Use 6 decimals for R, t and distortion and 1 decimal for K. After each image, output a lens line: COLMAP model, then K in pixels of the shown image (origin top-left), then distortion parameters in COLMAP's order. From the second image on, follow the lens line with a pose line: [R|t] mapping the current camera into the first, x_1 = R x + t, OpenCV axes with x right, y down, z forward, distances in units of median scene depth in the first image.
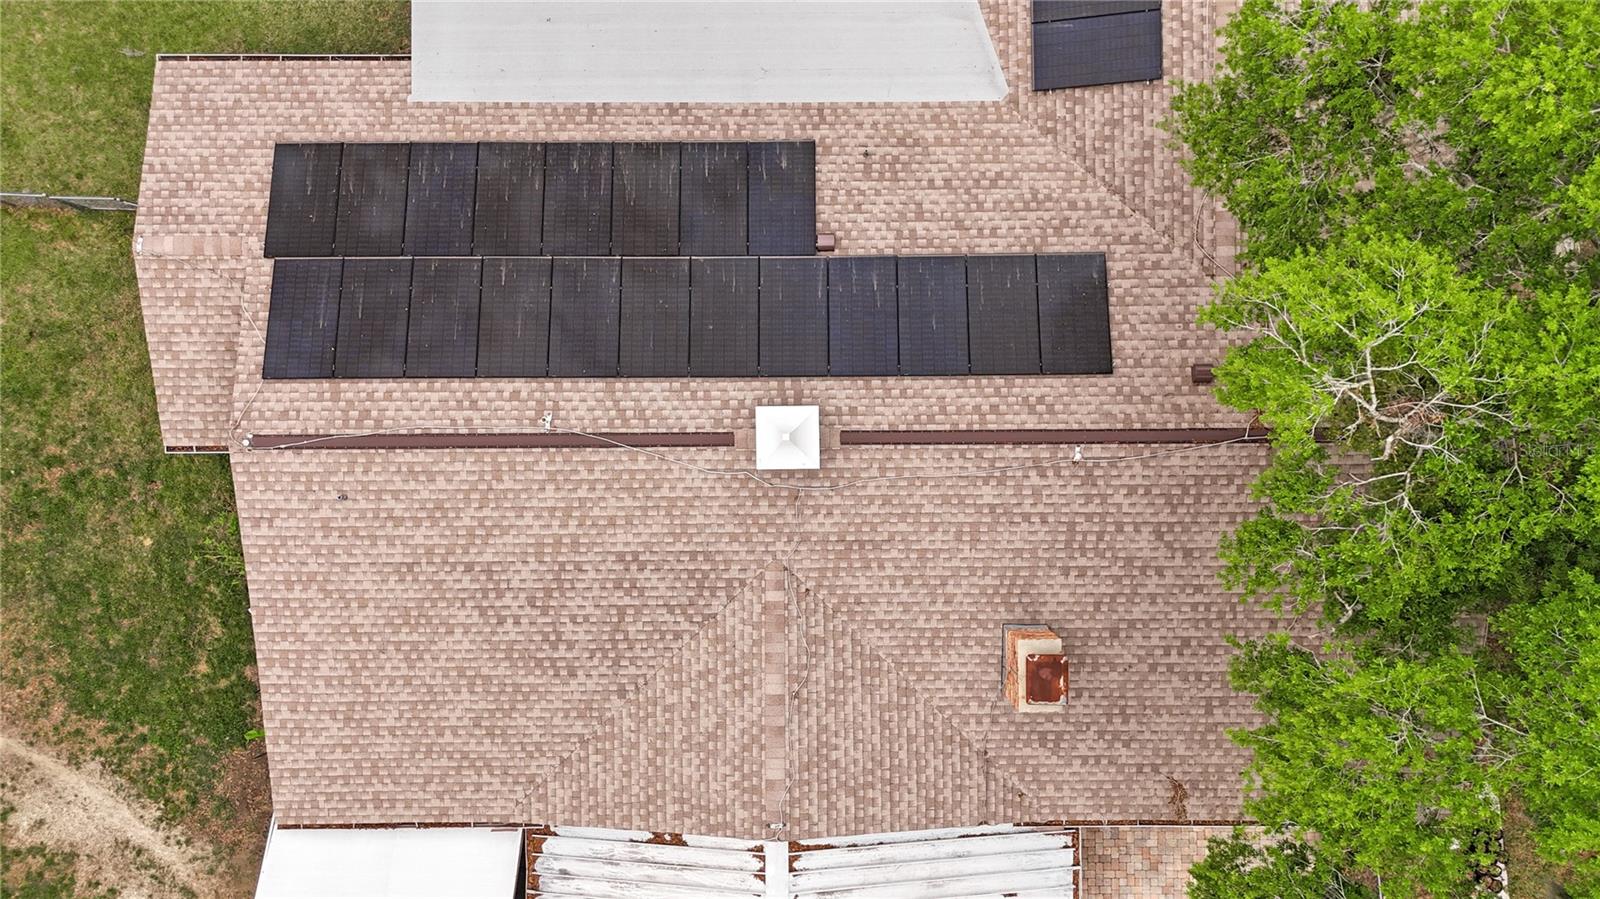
lens RADIAL K [[1204.6, 0, 808.7], [0, 1204.6, 442.8], [0, 0, 1]] dist [0.063175, -0.057694]
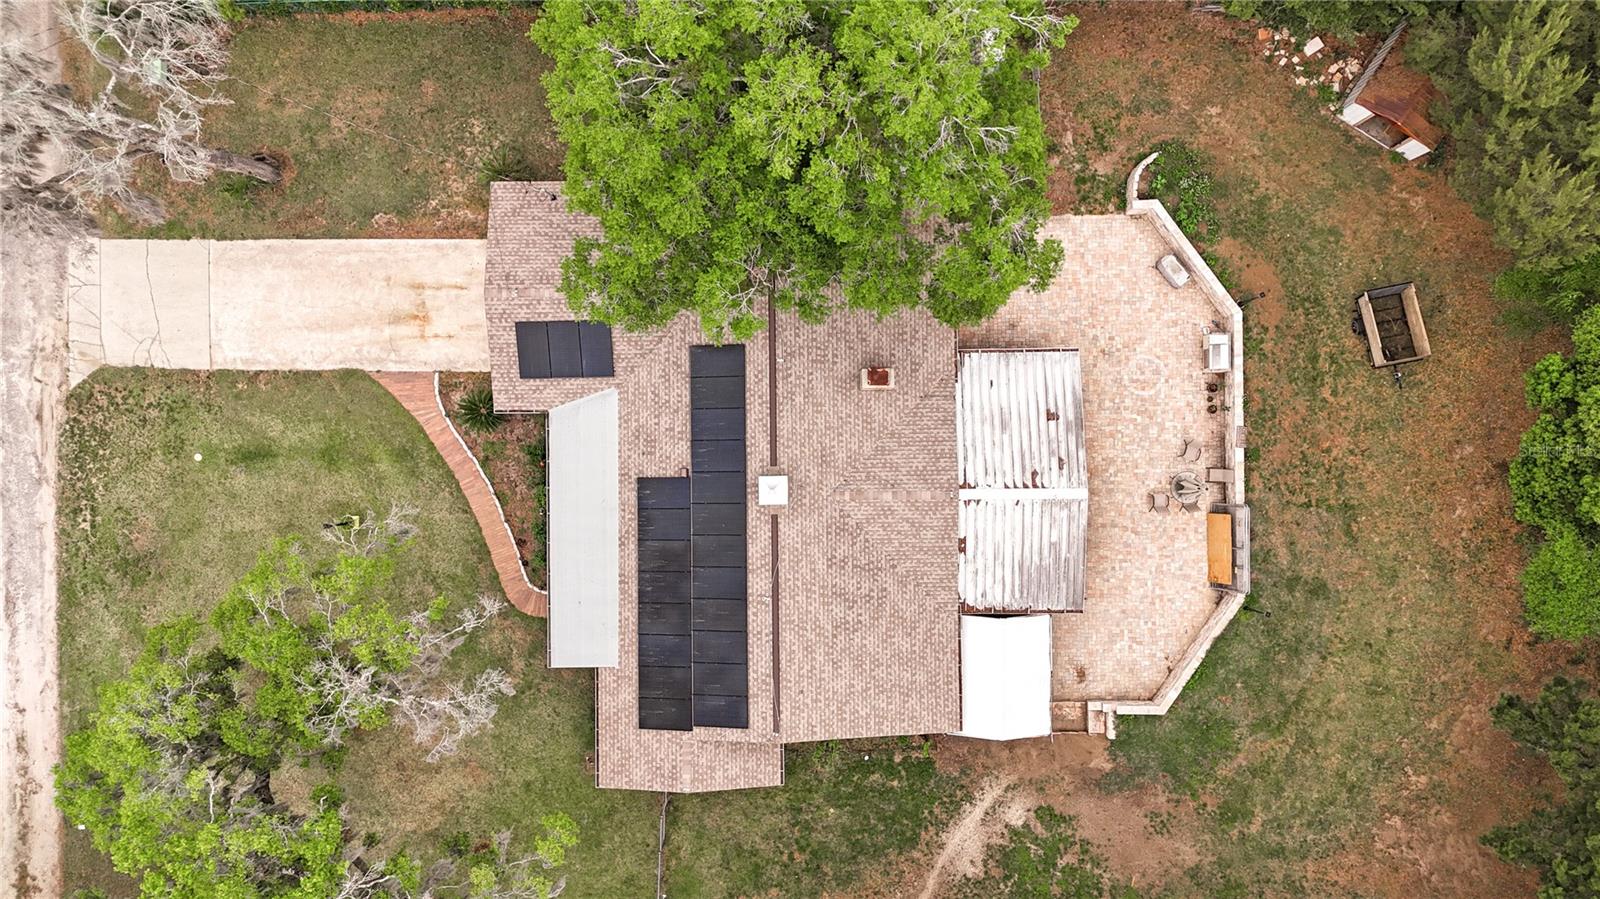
lens RADIAL K [[1204.6, 0, 808.7], [0, 1204.6, 442.8], [0, 0, 1]] dist [0.063175, -0.057694]
pose [[-0.004013, -0.999978, 0.005205, 0.055283], [0.999918, -0.004076, -0.012154, 0.083044], [0.012175, 0.005156, 0.999913, -1.152292]]
